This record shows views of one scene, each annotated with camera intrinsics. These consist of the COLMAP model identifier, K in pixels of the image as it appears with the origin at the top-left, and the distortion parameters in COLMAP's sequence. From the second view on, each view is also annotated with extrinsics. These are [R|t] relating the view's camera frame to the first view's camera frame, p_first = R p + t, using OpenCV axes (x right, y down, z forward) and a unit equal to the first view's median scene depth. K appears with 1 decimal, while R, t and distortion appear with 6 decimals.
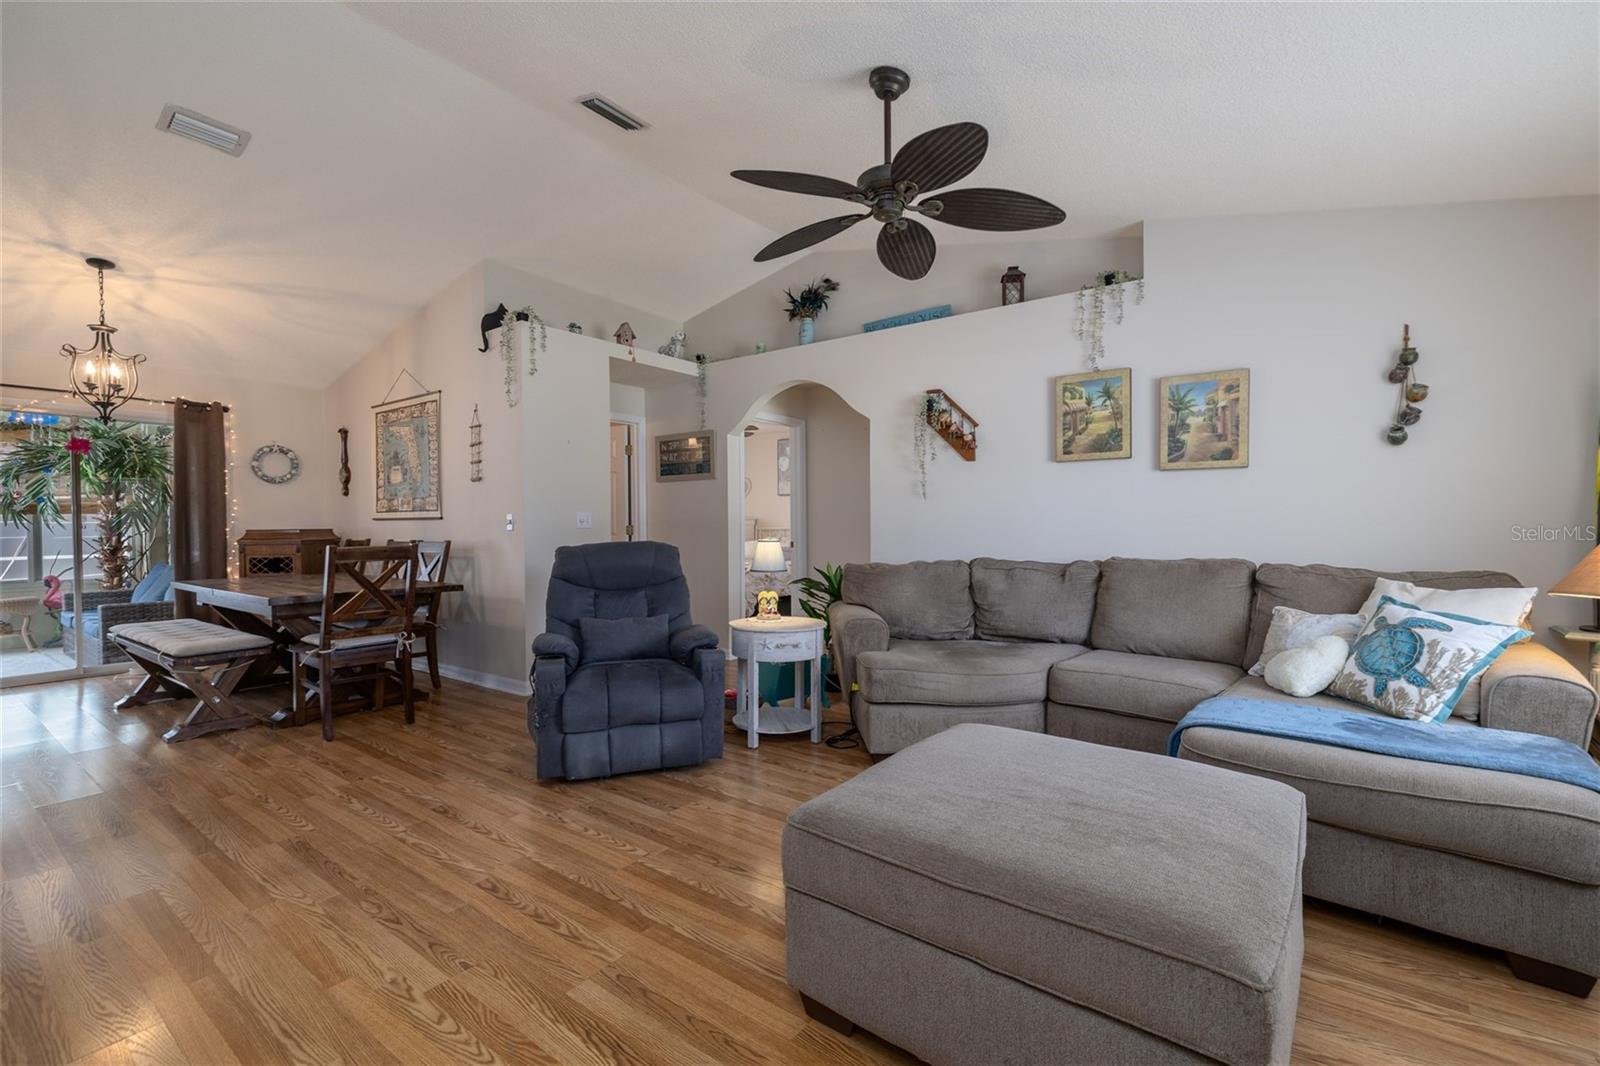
lens RADIAL K [[669.8, 0, 798.9], [0, 669.8, 530.9], [0, 0, 1]] dist [0.002489, -0.000079]
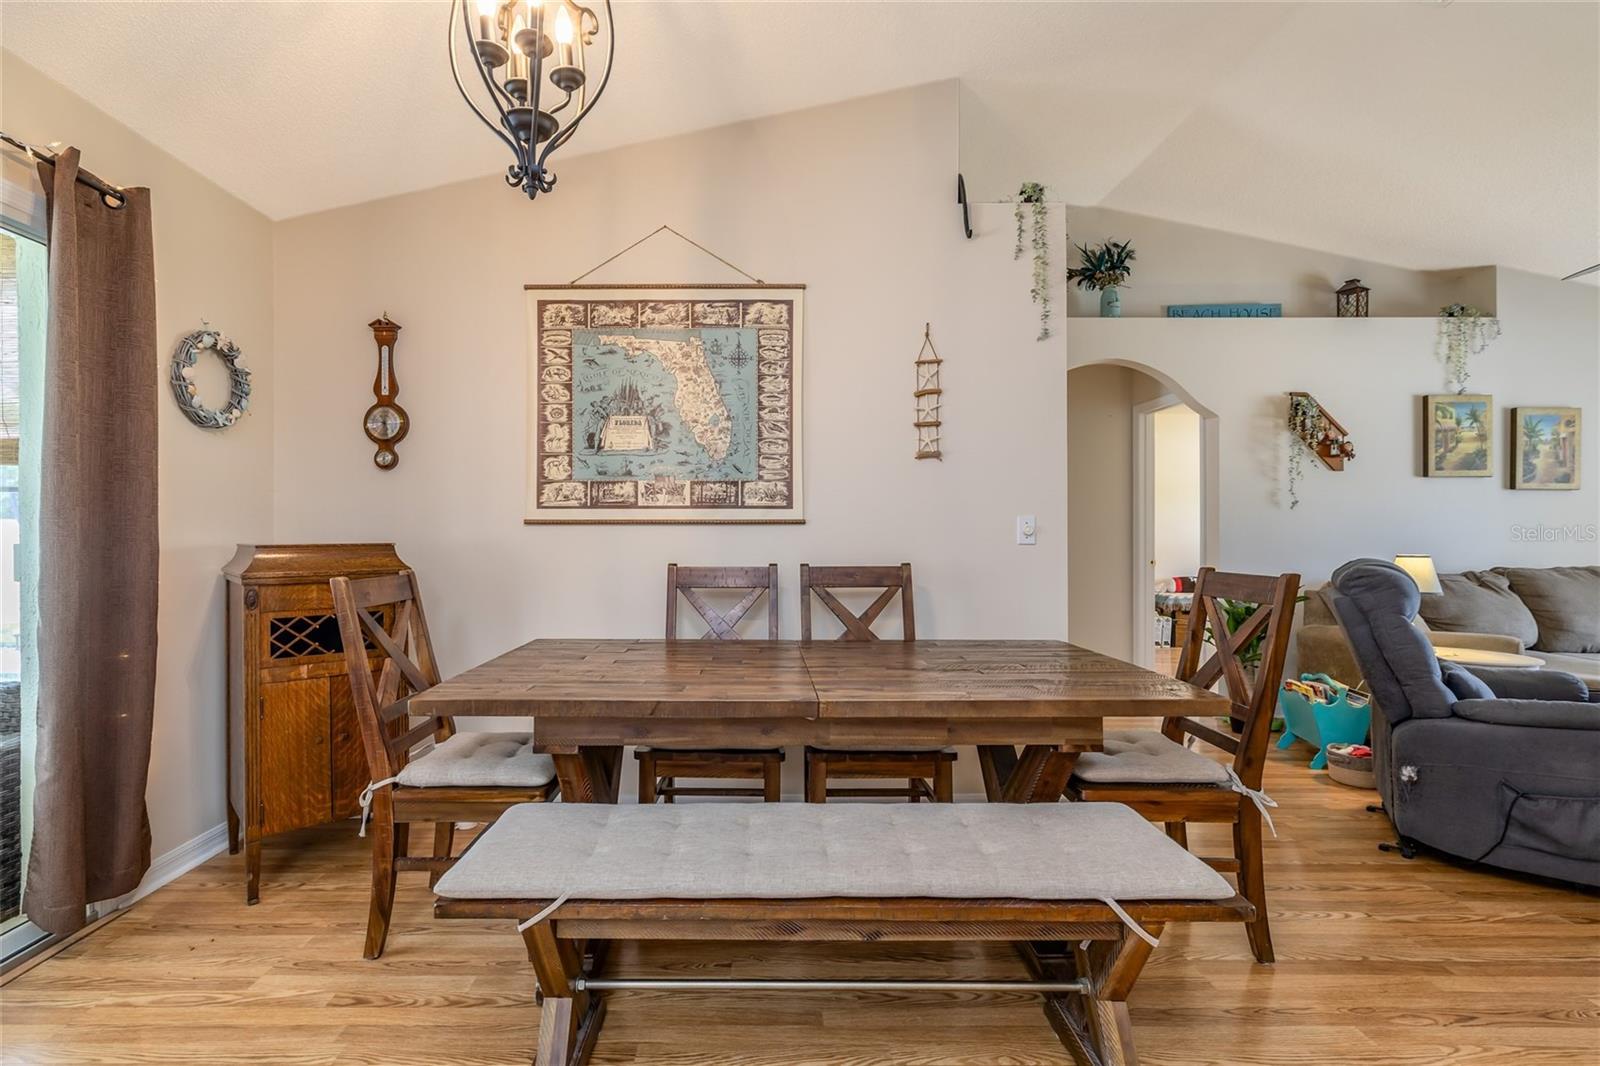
lens RADIAL K [[739.0, 0, 763.3], [0, 739.0, 537.7], [0, 0, 1]] dist [0.000120, 0.000591]
pose [[0.814470, 0.002151, 0.580201, -1.235398], [0.002785, 0.999967, -0.007617, -0.002687], [-0.580199, 0.007820, 0.814437, 0.732217]]
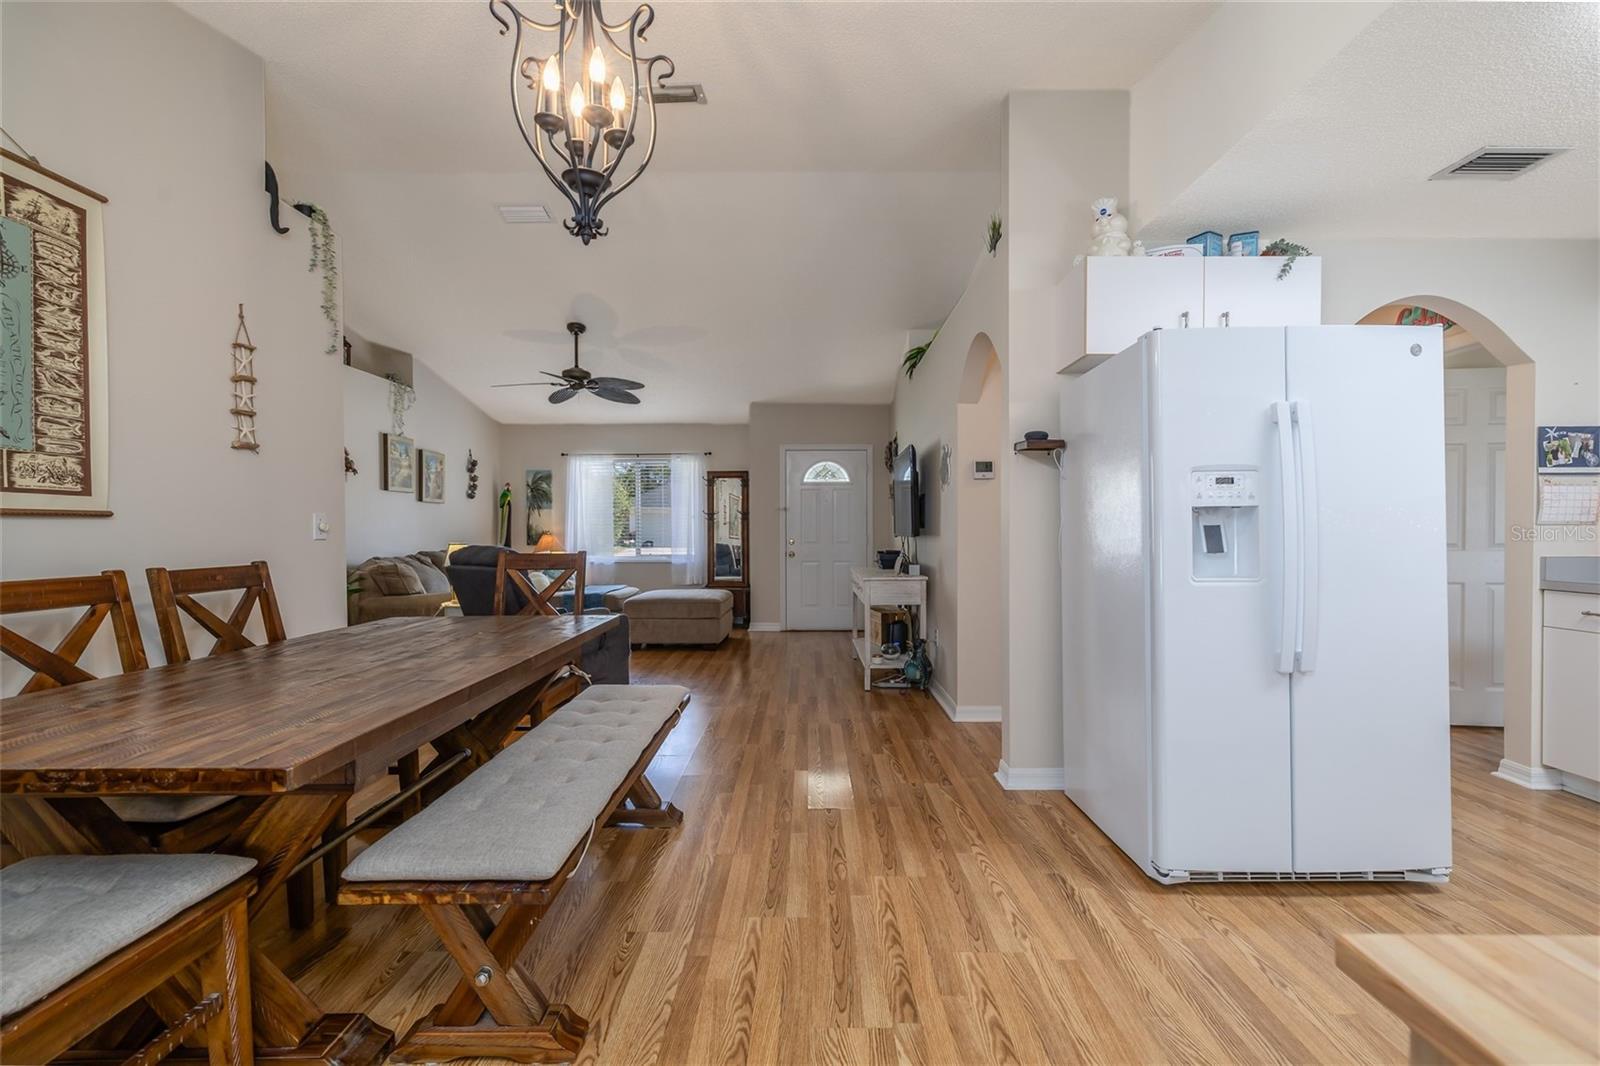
lens RADIAL K [[669.8, 0, 798.9], [0, 669.8, 530.9], [0, 0, 1]] dist [0.002489, -0.000079]
pose [[-0.571483, 0.003164, 0.820608, -1.508109], [0.011125, 0.999931, 0.003892, -0.008377], [-0.820539, 0.011354, -0.571478, 1.215059]]
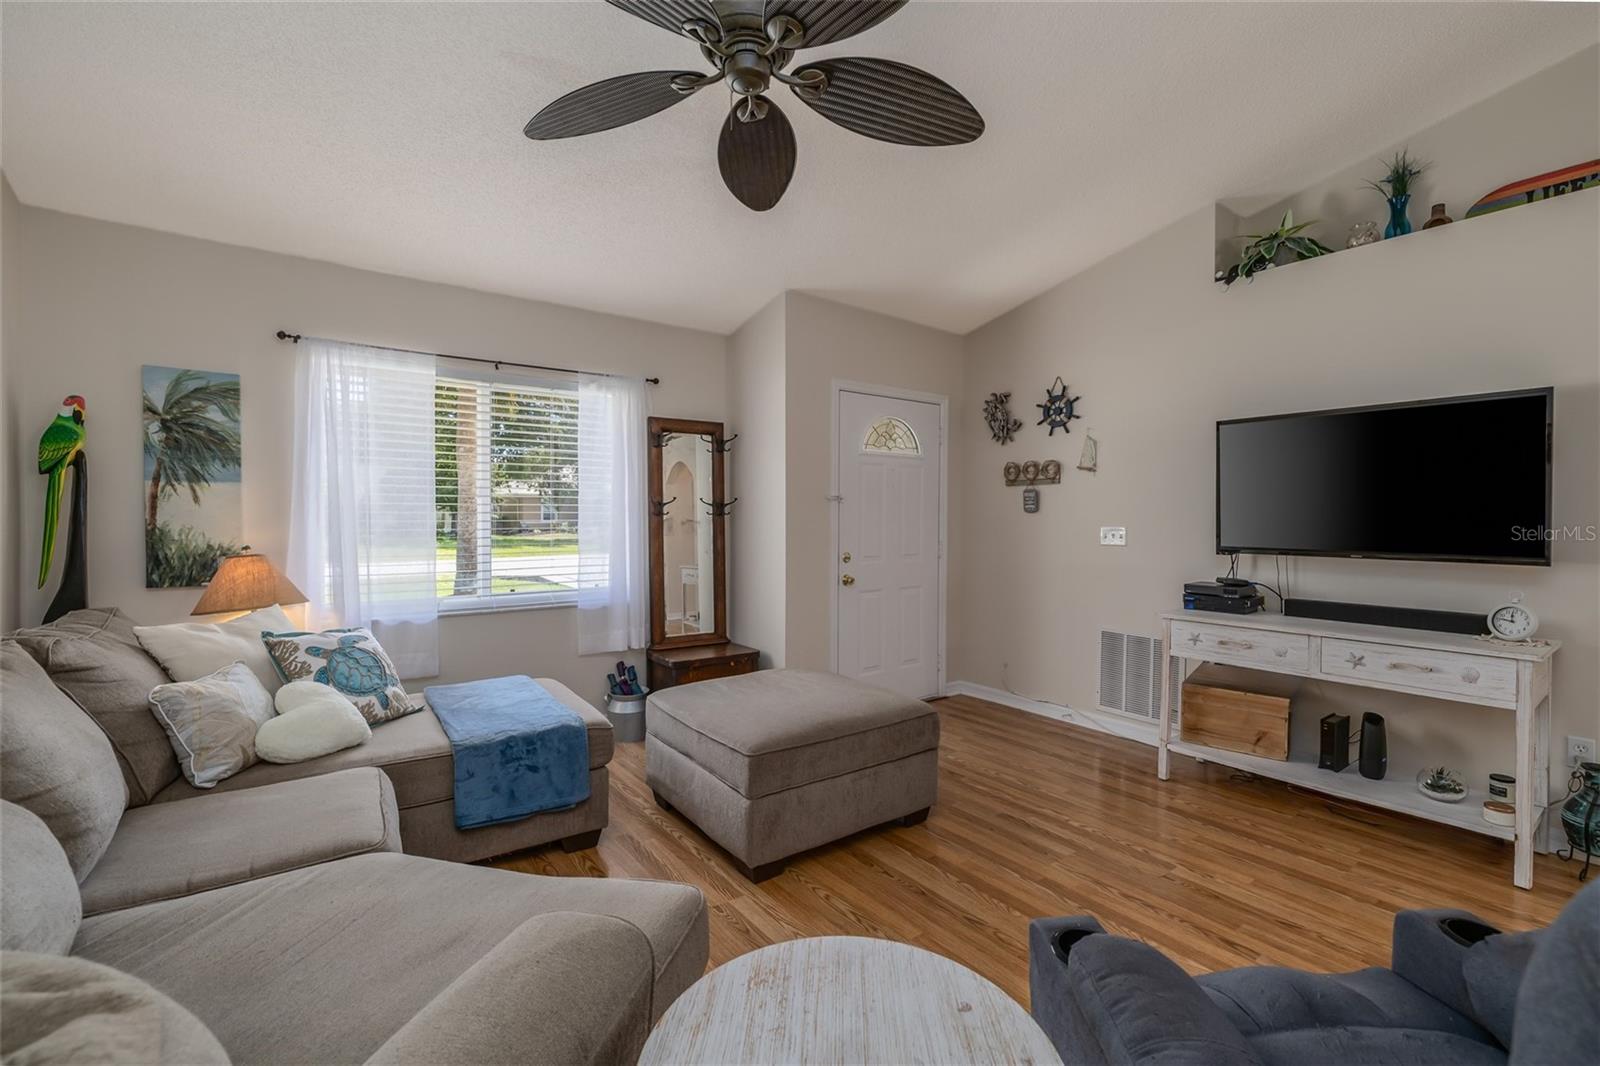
lens RADIAL K [[683.8, 0, 799.7], [0, 683.8, 538.0], [0, 0, 1]] dist [0.000576, 0.000191]
pose [[-0.952687, -0.006719, 0.303880, -0.060039], [0.004198, 0.999369, 0.035258, -0.042553], [-0.303925, 0.034866, -0.952058, 1.190096]]
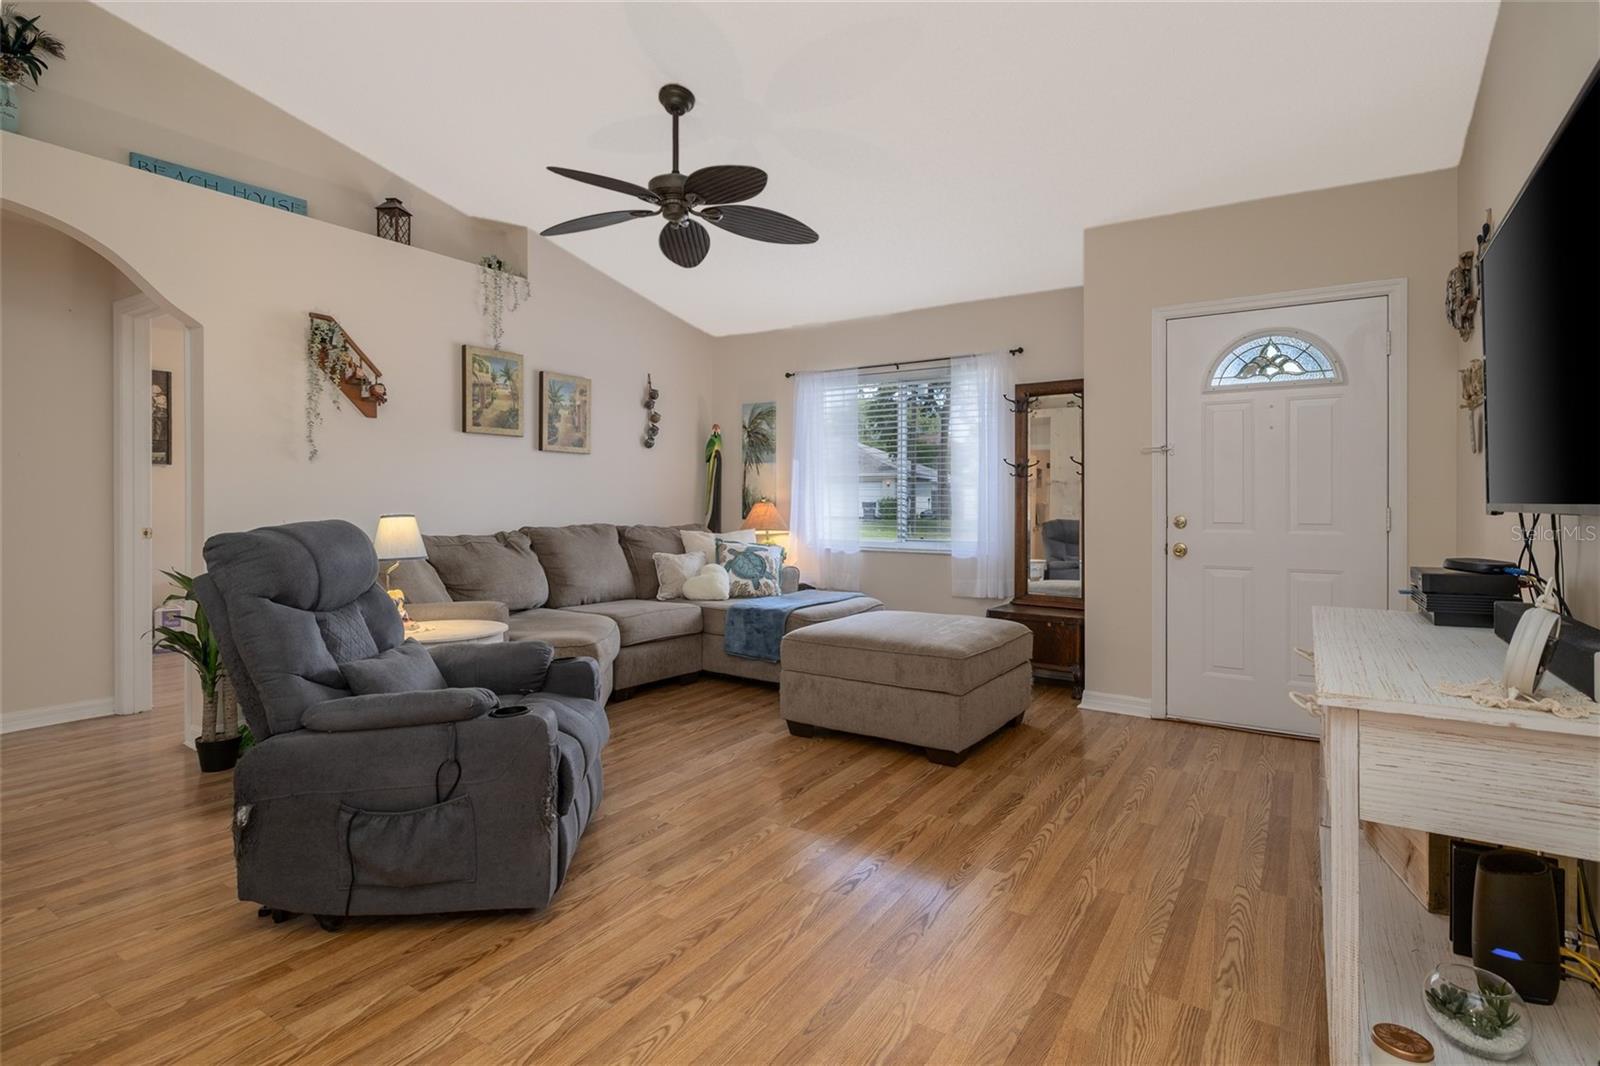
lens RADIAL K [[790.9, 0, 806.5], [0, 790.9, 503.9], [0, 0, 1]] dist [0.000381, 0.000605]
pose [[-0.055027, -0.002575, 0.998482, -0.868822], [0.007520, 0.999967, 0.002994, 0.001598], [-0.998457, 0.007674, -0.055005, 0.628525]]
